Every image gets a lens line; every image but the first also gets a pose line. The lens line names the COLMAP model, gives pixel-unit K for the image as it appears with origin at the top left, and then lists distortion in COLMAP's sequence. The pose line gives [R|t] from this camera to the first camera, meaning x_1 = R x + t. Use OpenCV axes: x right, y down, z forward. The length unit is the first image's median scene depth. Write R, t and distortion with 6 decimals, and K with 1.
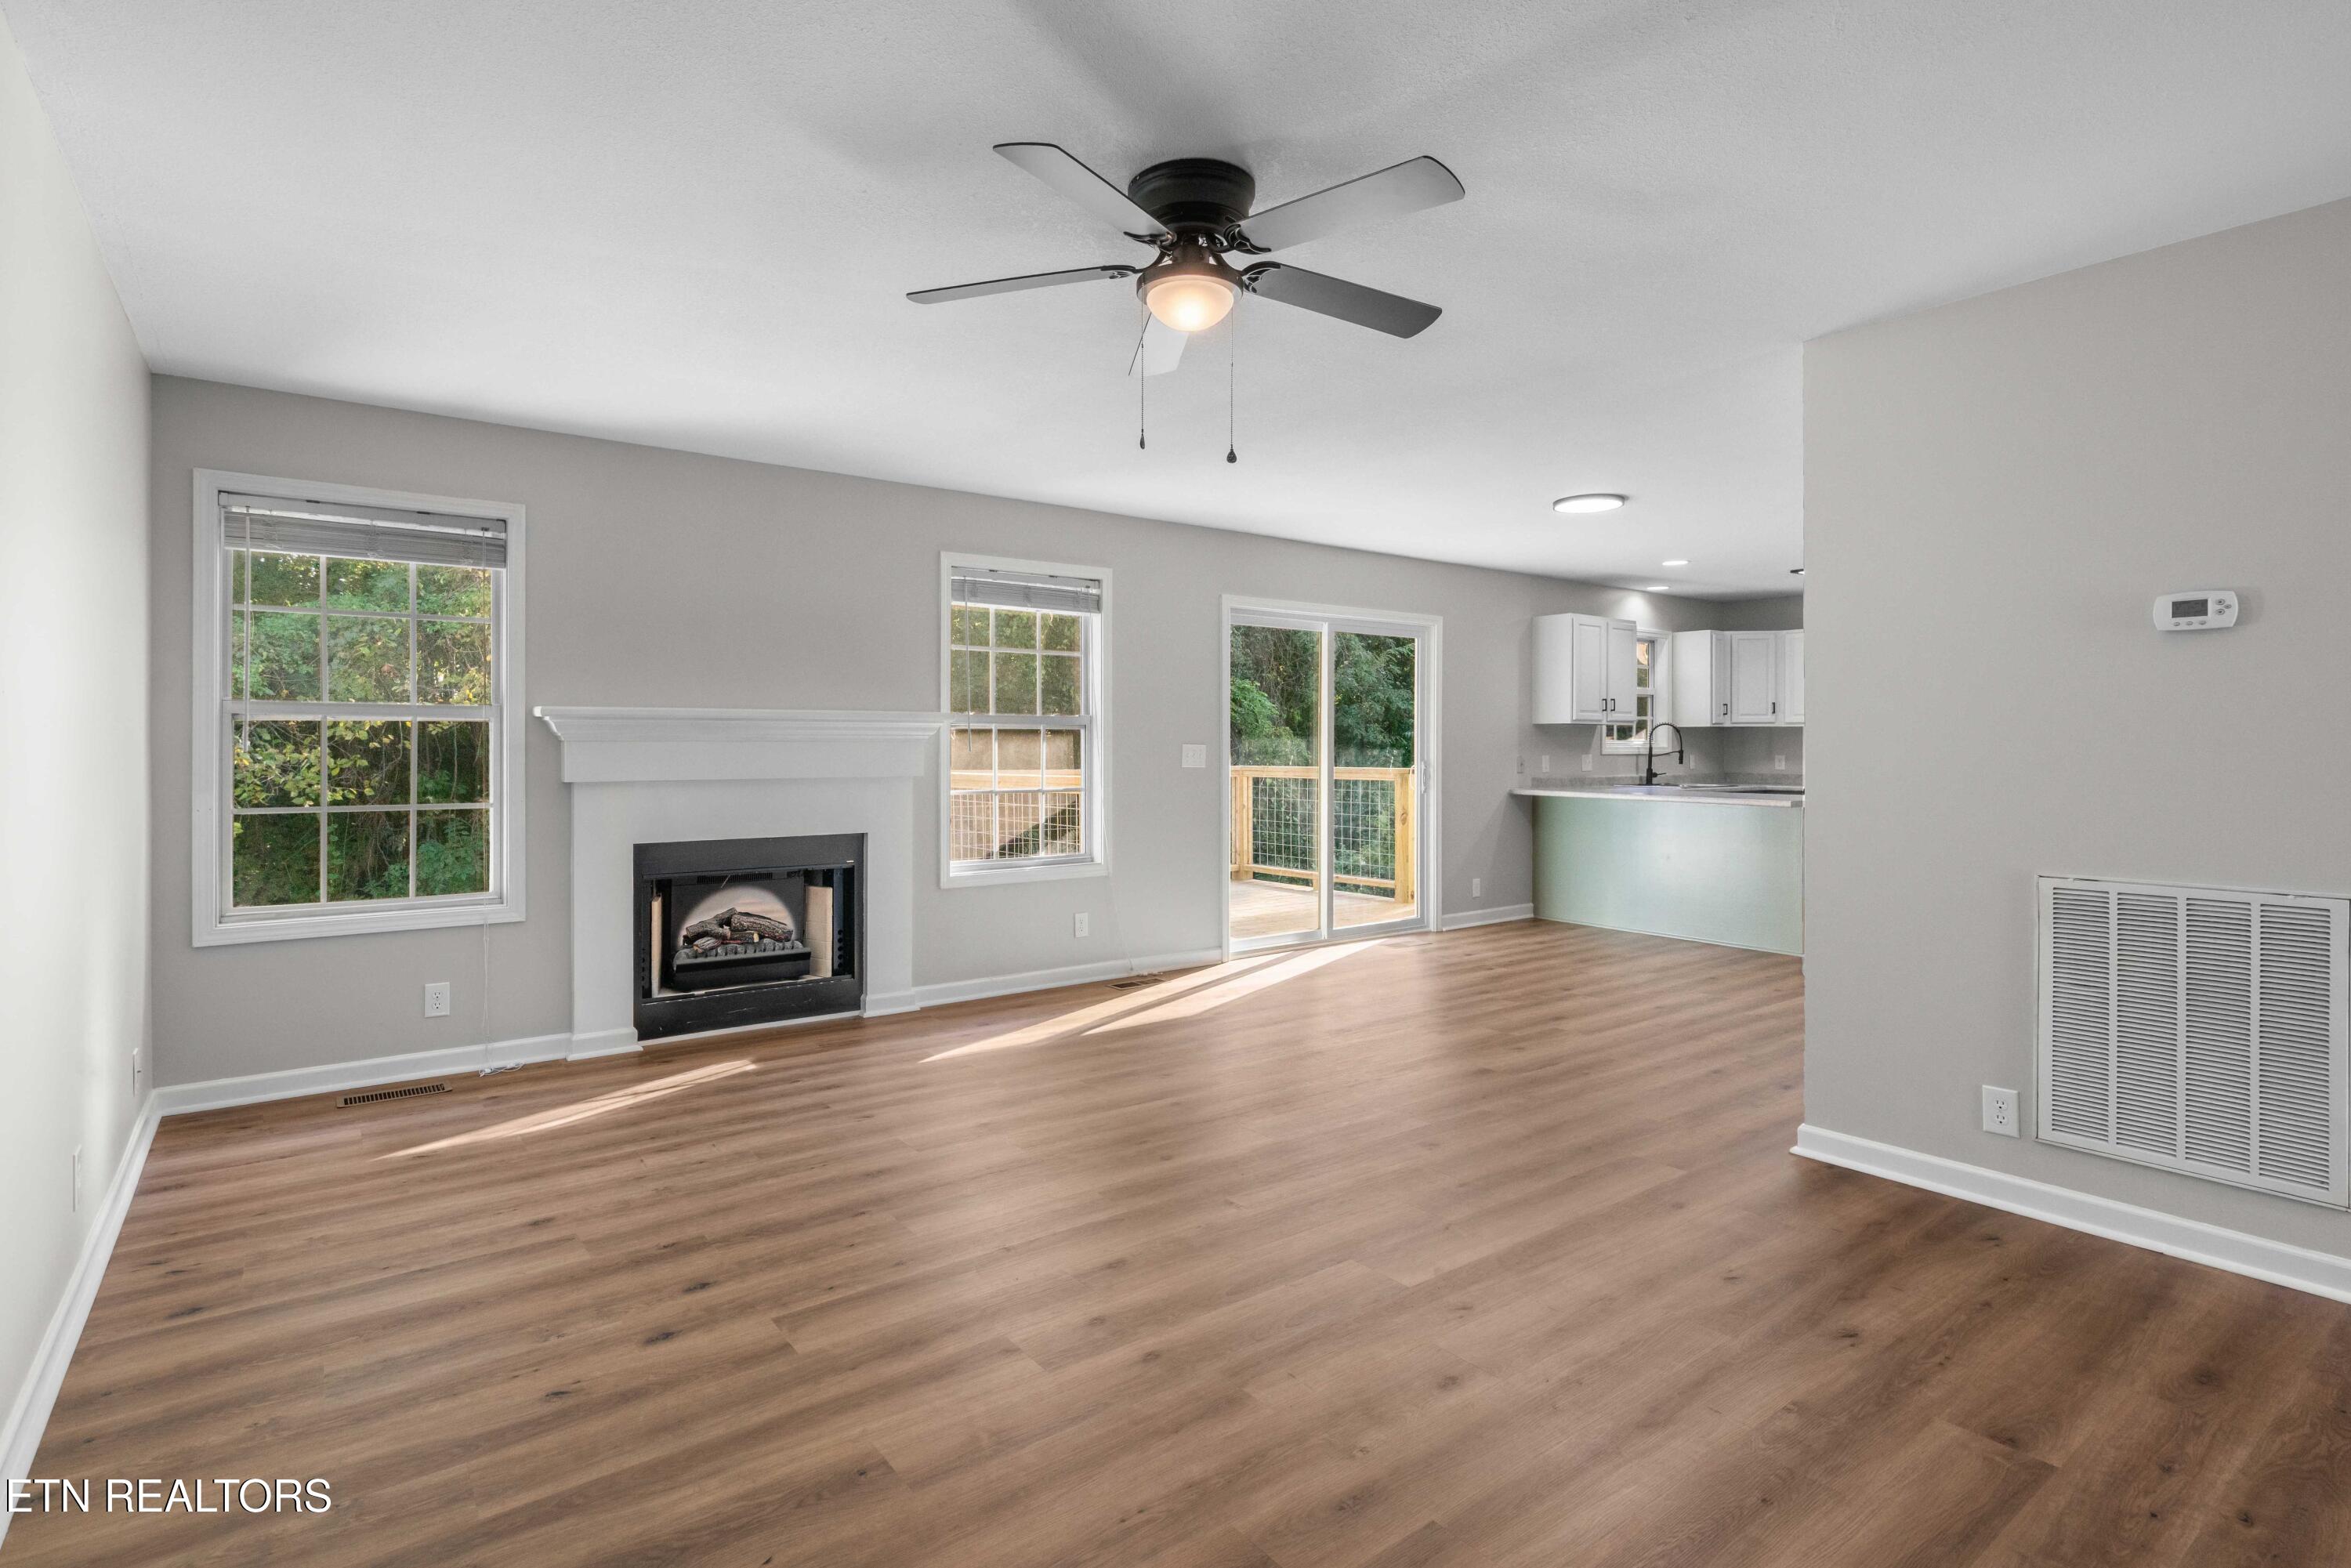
lens RADIAL K [[1170.9, 0, 1103.4], [0, 1170.9, 737.6], [0, 0, 1]] dist [0.004383, 0.000141]
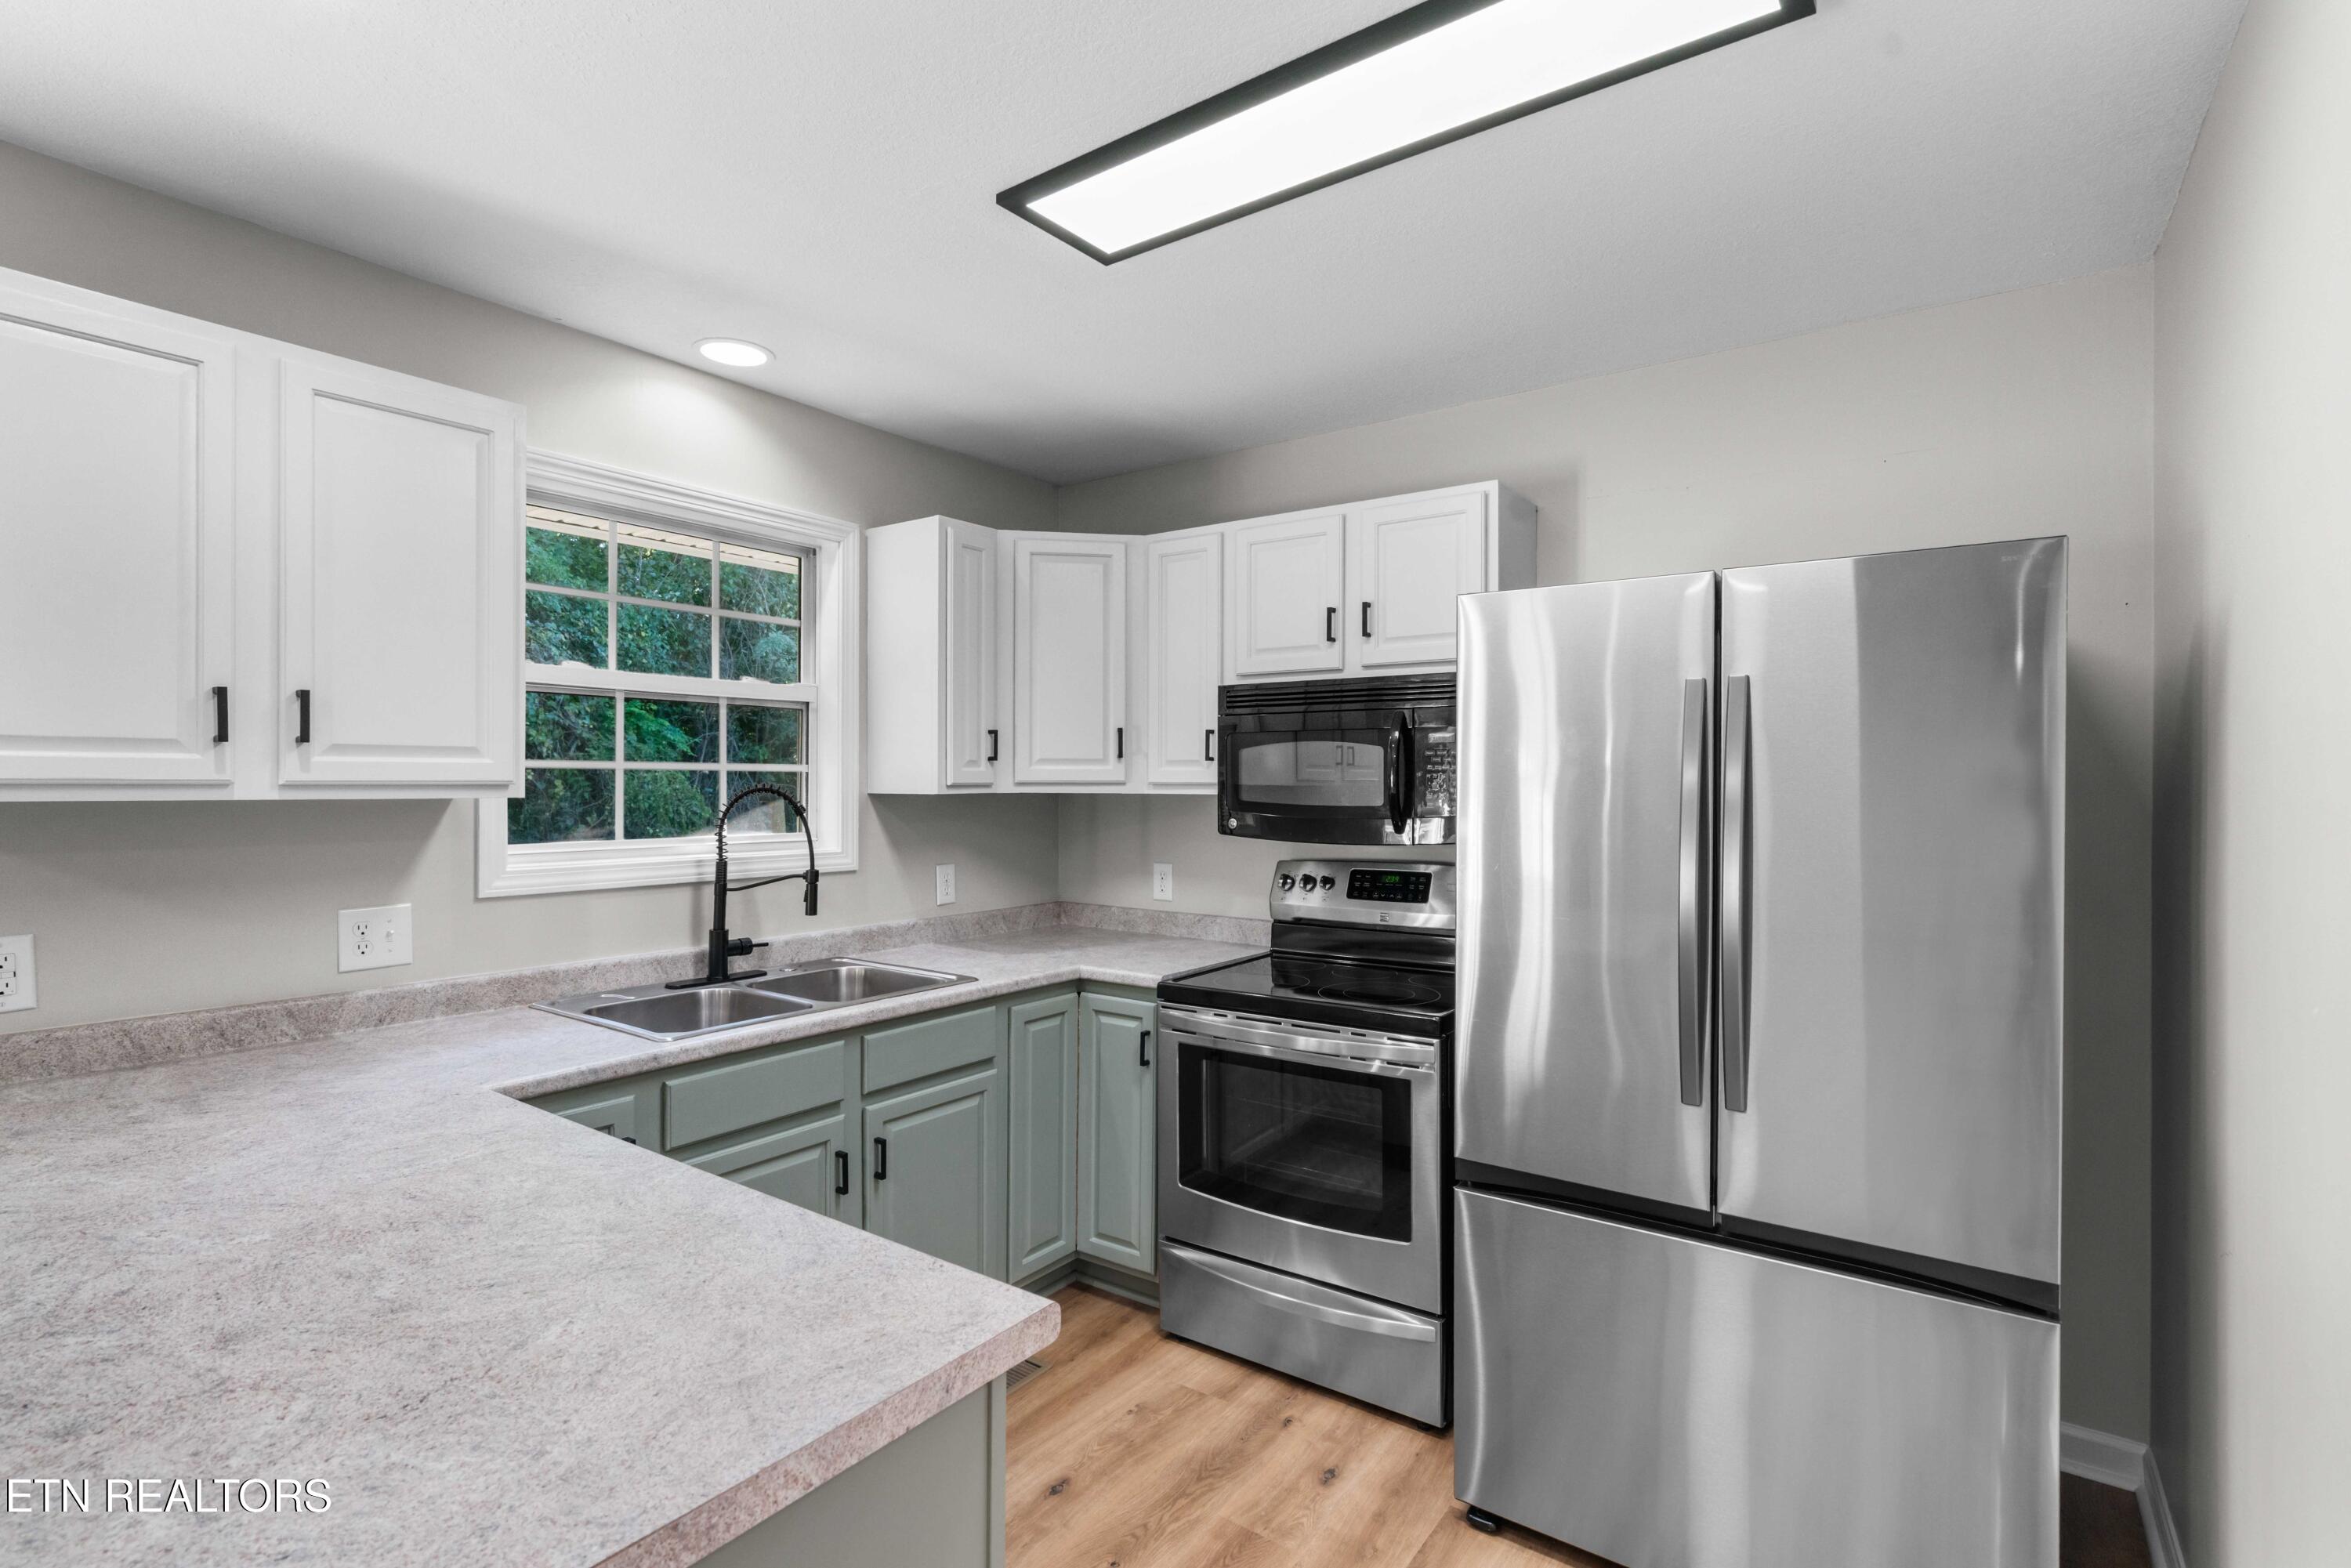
lens RADIAL K [[1085.5, 0, 1165.5], [0, 1085.5, 780.1], [0, 0, 1]] dist [-0.004341, 0.001476]
pose [[0.953592, 0.001279, 0.301099, 1.292279], [-0.002784, 0.999986, 0.004569, -0.040421], [-0.301089, -0.005195, 0.953582, 1.795969]]
